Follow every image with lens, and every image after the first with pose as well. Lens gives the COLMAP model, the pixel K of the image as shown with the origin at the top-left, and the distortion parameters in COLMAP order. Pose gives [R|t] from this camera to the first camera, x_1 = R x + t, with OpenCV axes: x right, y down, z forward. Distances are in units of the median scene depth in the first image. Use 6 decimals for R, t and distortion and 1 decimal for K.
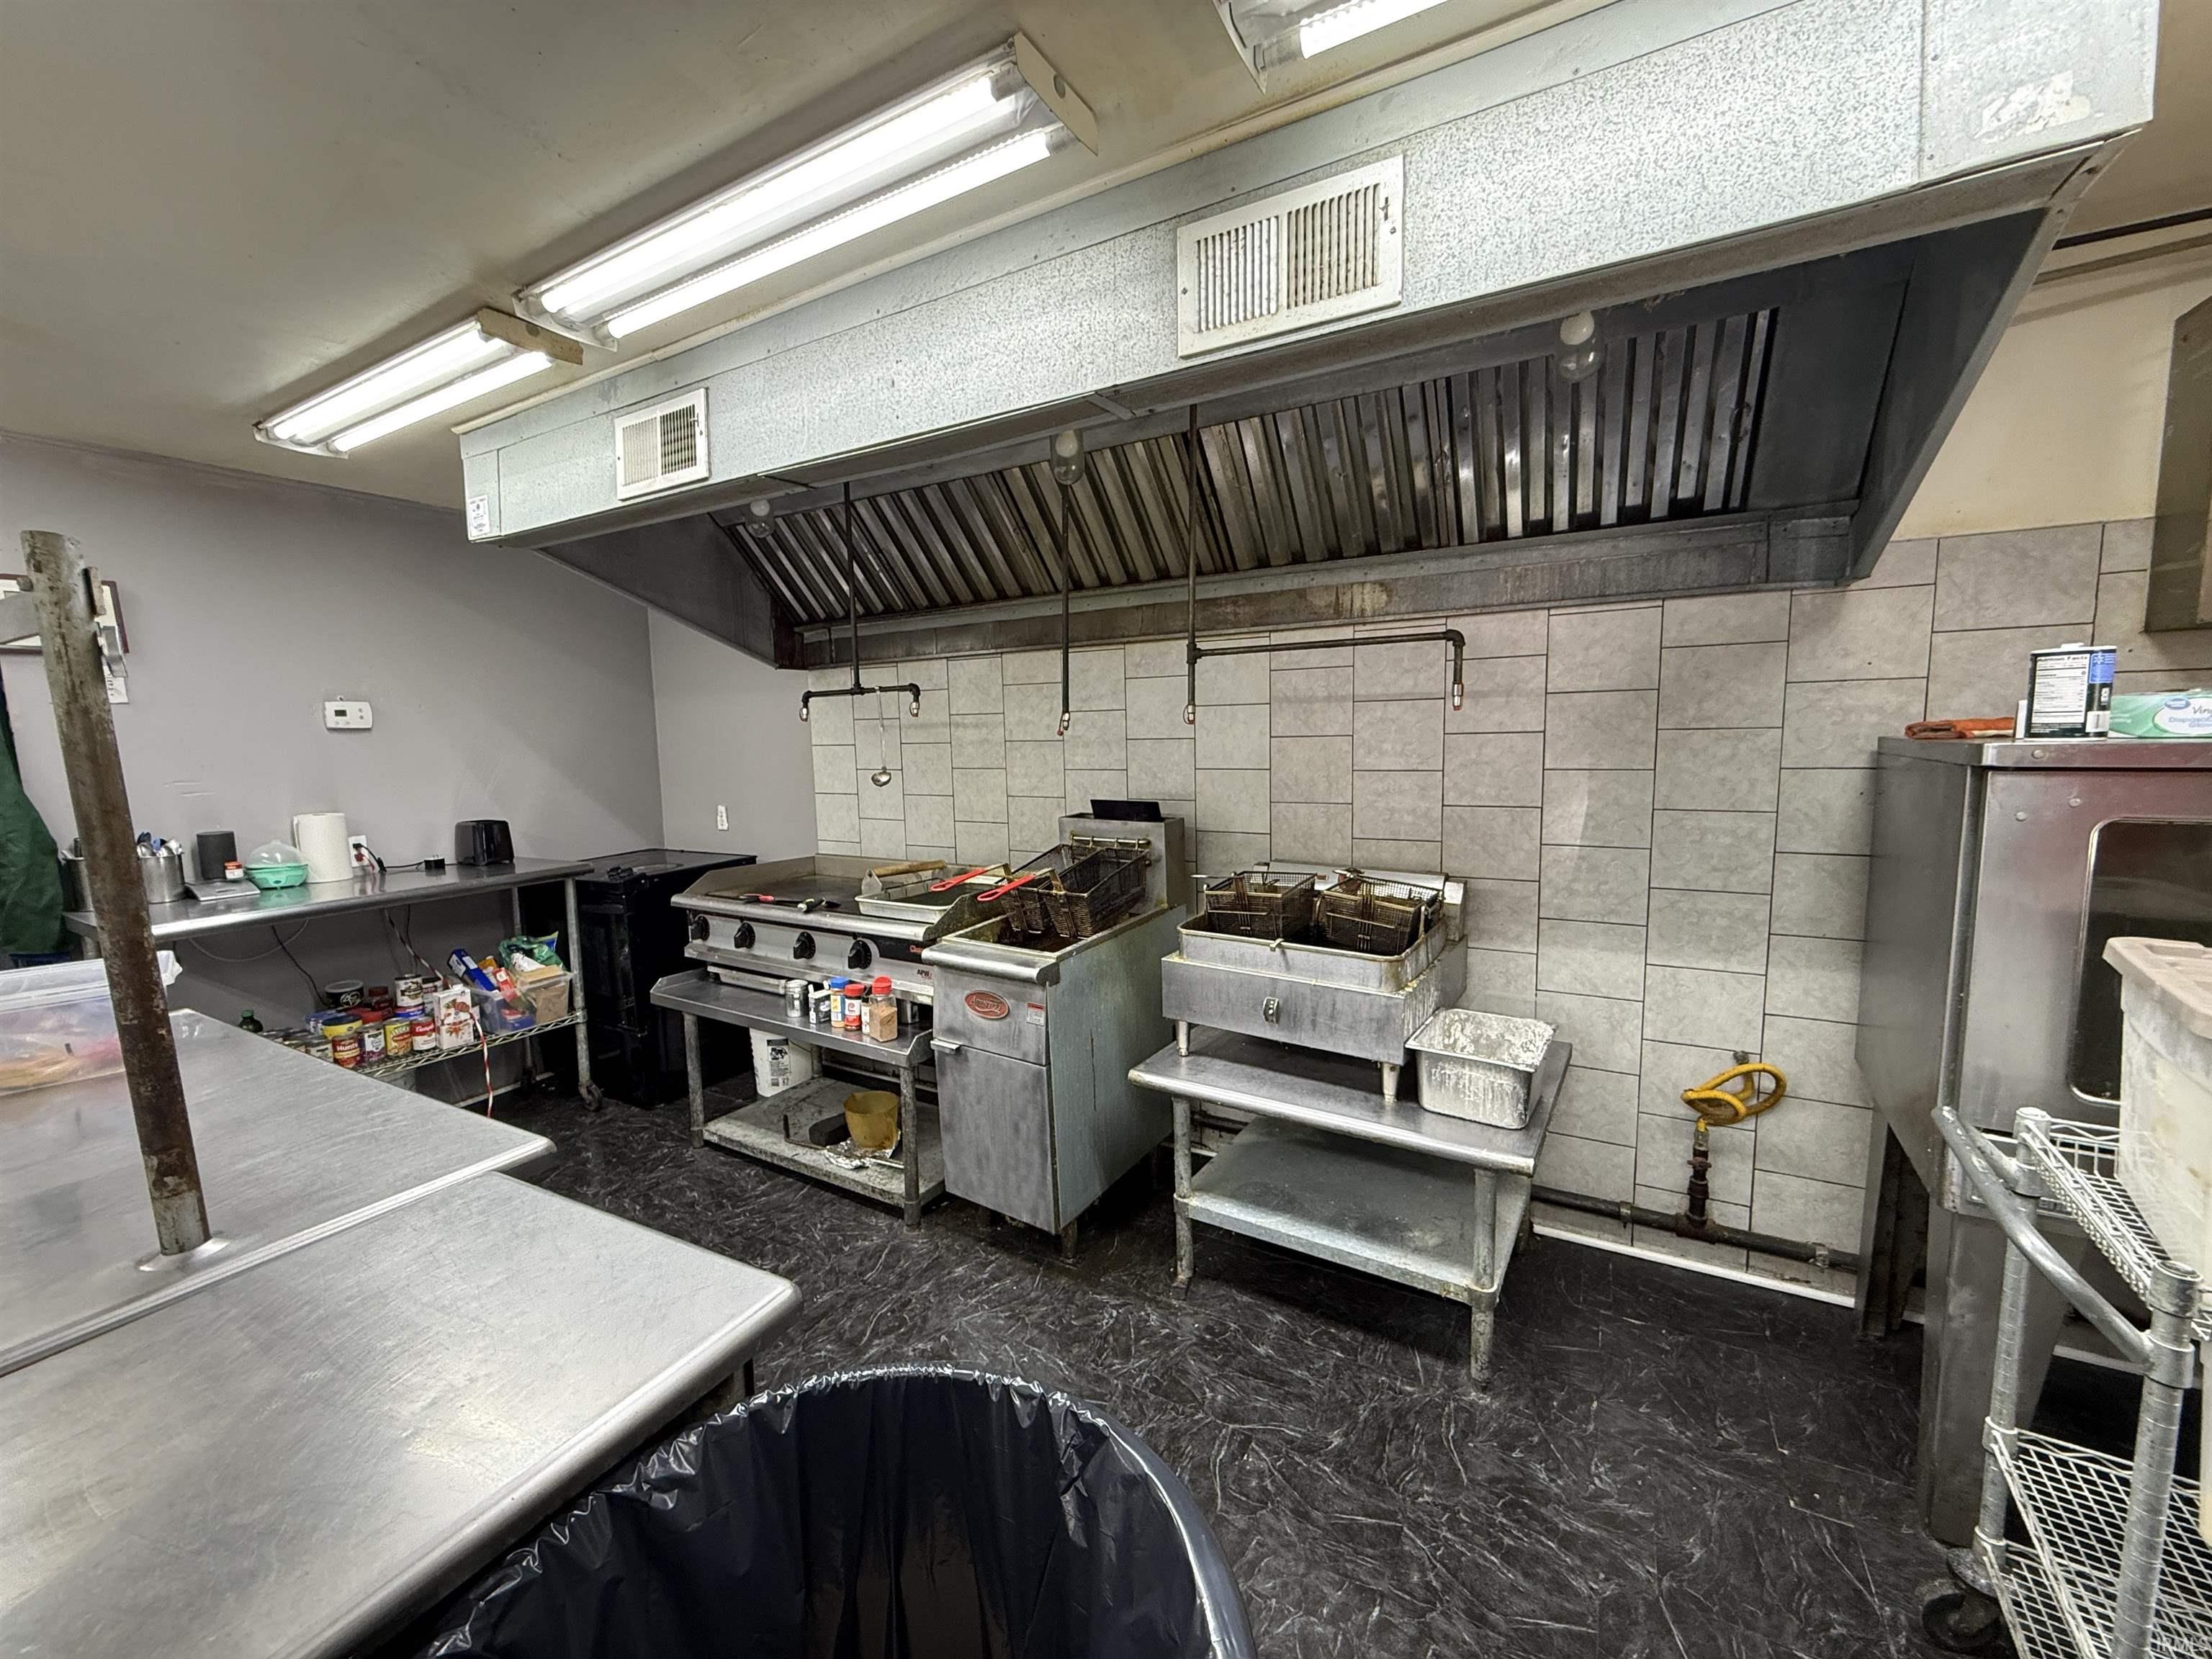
lens RADIAL K [[885.6, 0, 1103.4], [0, 885.6, 828.2], [0, 0, 1]] dist [-0.004037, 0.000526]
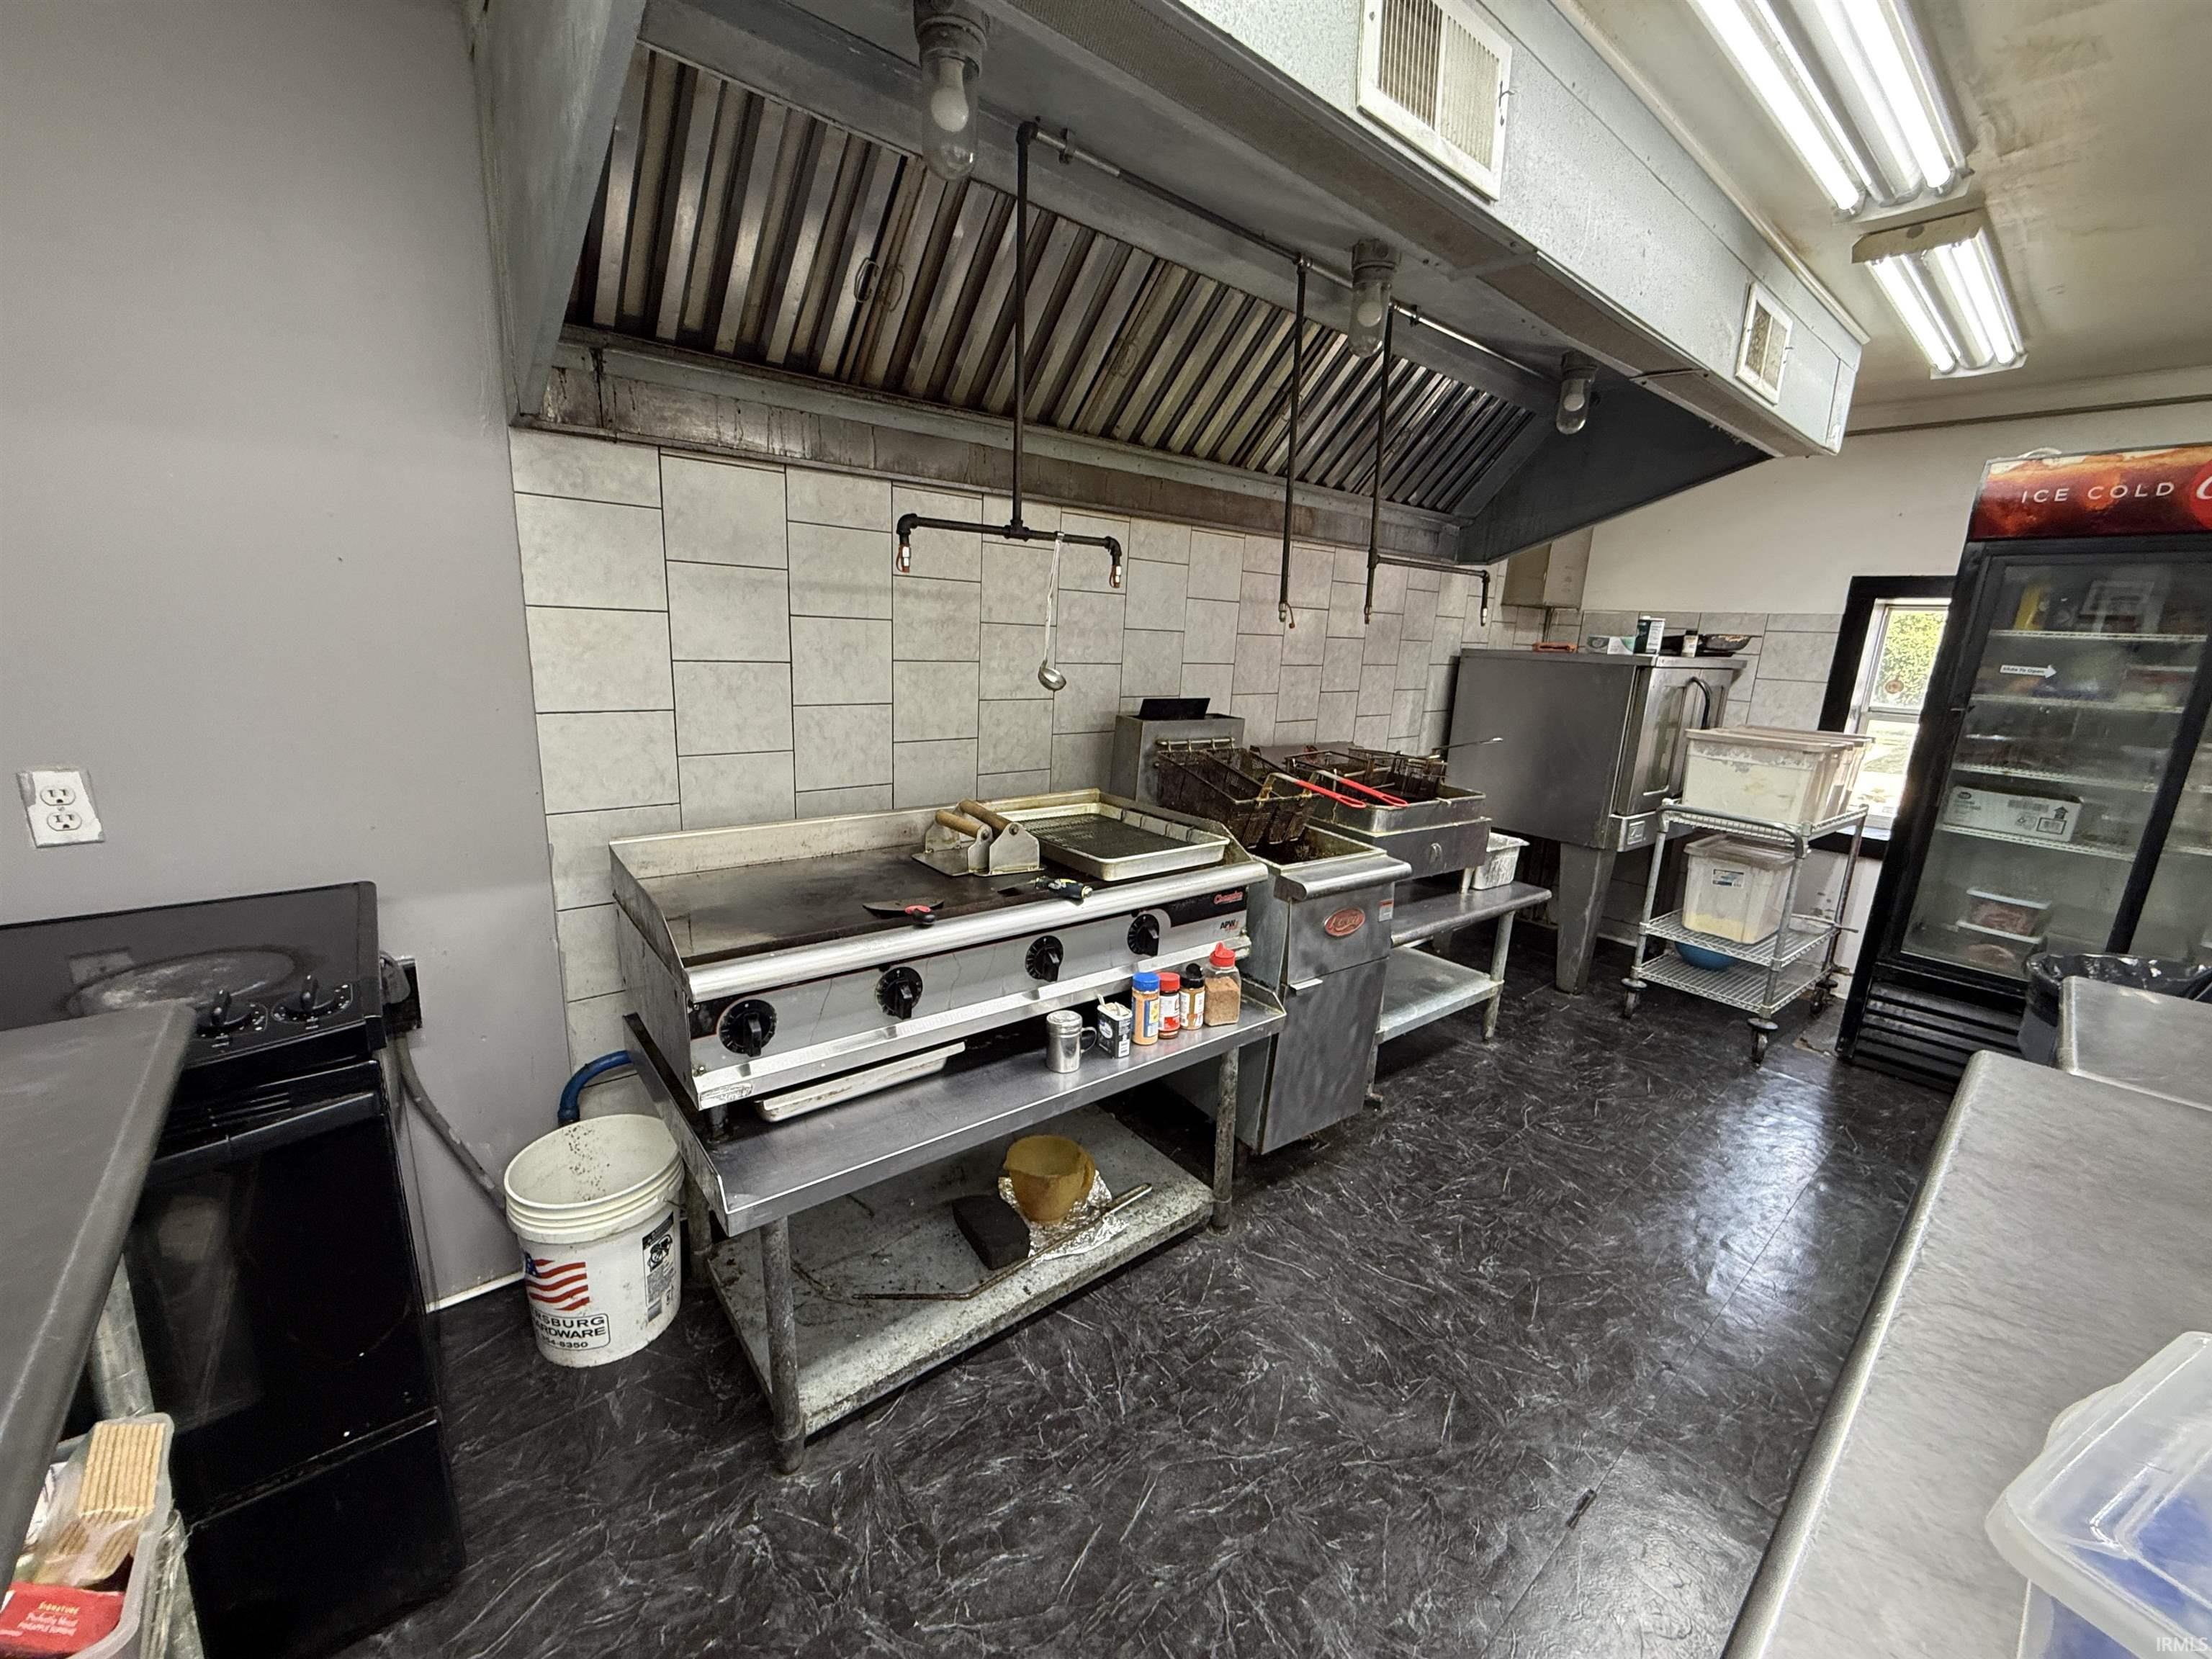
lens RADIAL K [[885.6, 0, 1104.5], [0, 885.6, 829.4], [0, 0, 1]] dist [-0.004037, 0.000526]
pose [[0.332210, -0.175088, 0.926812, -0.855343], [0.052567, 0.984529, 0.167149, -0.053618], [-0.941739, -0.006809, 0.336274, 0.742579]]
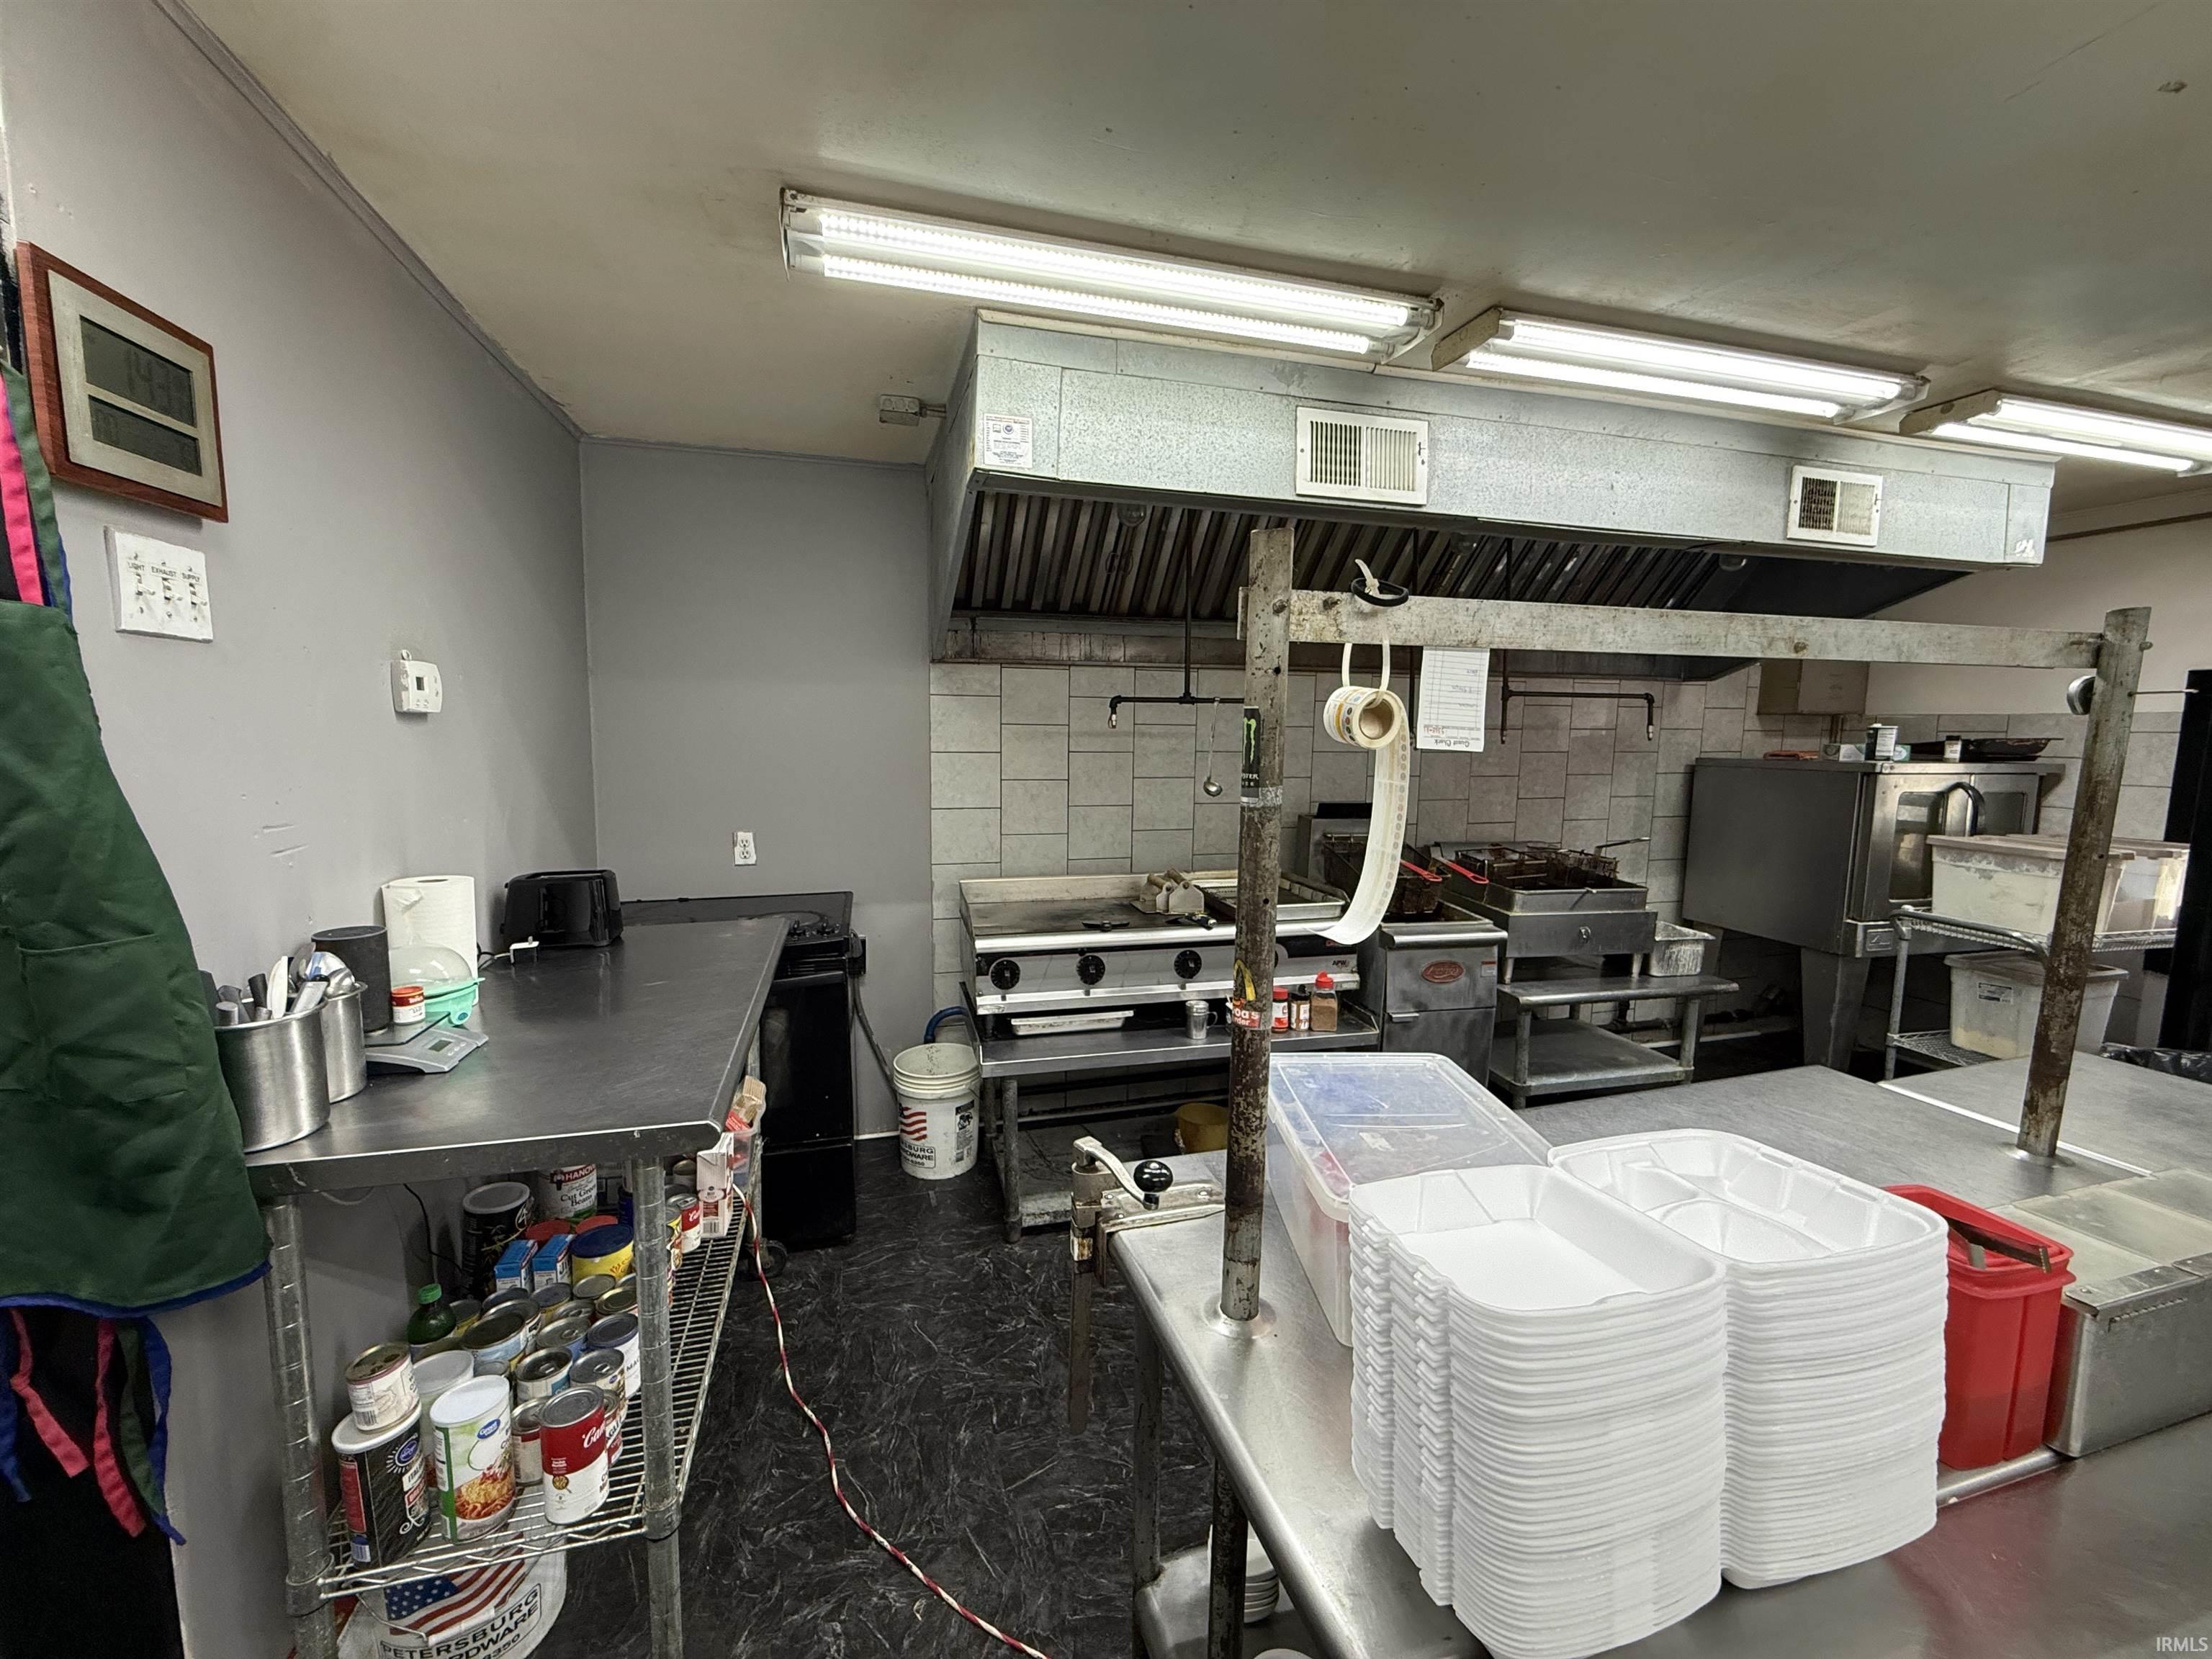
lens RADIAL K [[885.6, 0, 1100.0], [0, 885.6, 827.8], [0, 0, 1]] dist [-0.004037, 0.000526]
pose [[0.694819, -0.051281, 0.717354, -1.060335], [0.053472, 0.998377, 0.019579, -0.038169], [-0.717195, 0.024754, 0.696433, 0.390900]]
